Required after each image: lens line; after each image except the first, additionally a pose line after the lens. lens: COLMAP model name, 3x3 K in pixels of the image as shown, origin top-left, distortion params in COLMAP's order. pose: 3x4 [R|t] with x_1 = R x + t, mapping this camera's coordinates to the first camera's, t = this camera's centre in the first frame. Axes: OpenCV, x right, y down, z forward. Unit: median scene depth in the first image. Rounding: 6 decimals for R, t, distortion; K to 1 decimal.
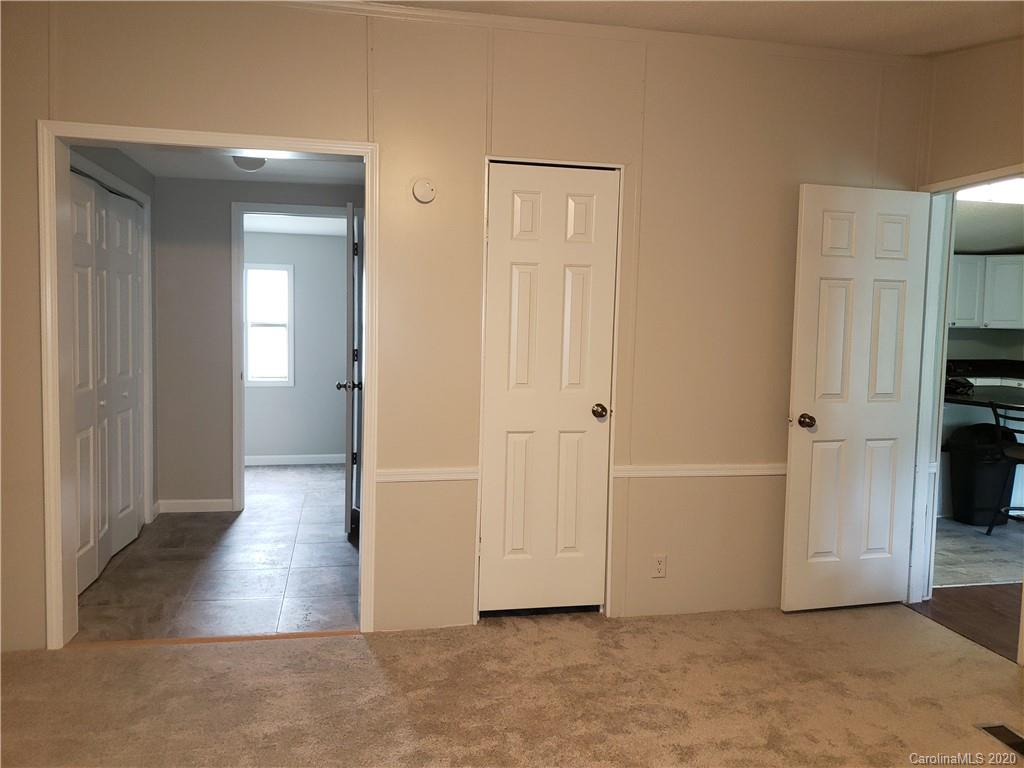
lens RADIAL K [[831.9, 0, 510.8], [0, 831.9, 362.5], [0, 0, 1]] dist [0.007265, 0.008169]
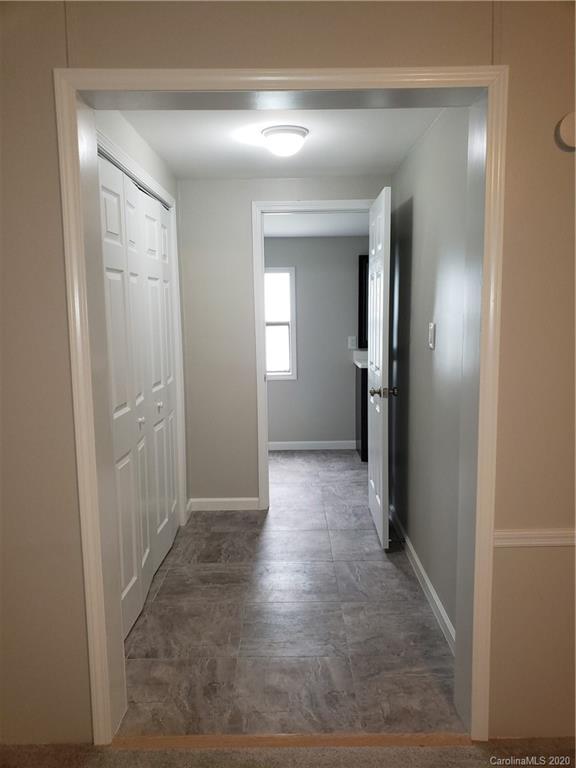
lens RADIAL K [[620.7, 0, 288.0], [0, 620.7, 384.0], [0, 0, 1]] dist [0.084807, -0.140269]
pose [[0.978718, -0.005757, -0.205130, -0.155047], [0.019308, 0.997756, 0.064118, -0.026209], [0.204301, -0.066714, 0.976632, 0.297191]]
